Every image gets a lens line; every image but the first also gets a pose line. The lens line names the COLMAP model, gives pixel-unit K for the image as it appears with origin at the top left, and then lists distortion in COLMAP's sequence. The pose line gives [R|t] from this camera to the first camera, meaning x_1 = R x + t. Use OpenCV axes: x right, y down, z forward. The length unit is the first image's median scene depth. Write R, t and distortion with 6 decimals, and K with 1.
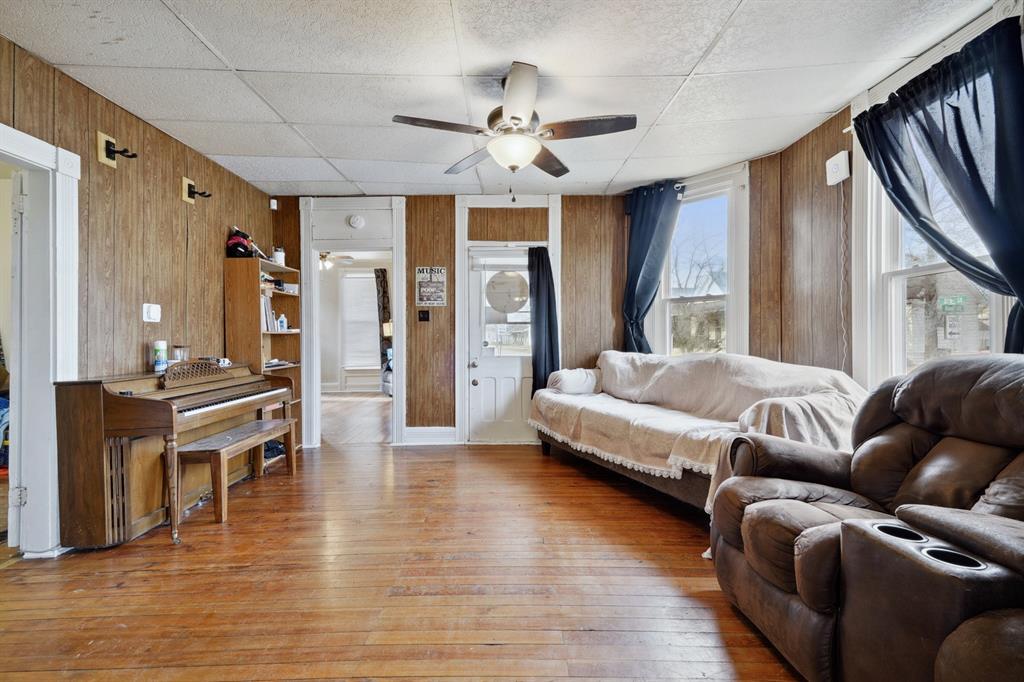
lens RADIAL K [[462.7, 0, 495.4], [0, 462.7, 340.2], [0, 0, 1]] dist [0.022890, -0.002487]
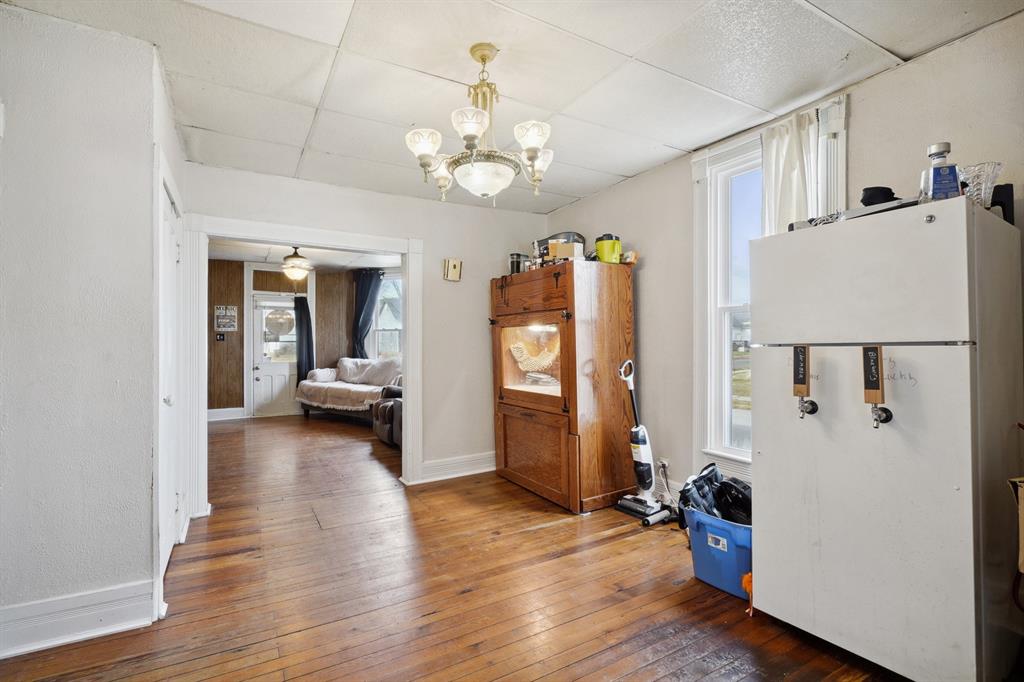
lens RADIAL K [[462.7, 0, 503.0], [0, 462.7, 338.1], [0, 0, 1]] dist [0.022890, -0.002487]
pose [[0.856953, 0.006177, 0.515357, -0.151404], [0.002116, 0.999878, -0.015503, -0.023978], [-0.515390, 0.014376, 0.856835, -0.844853]]
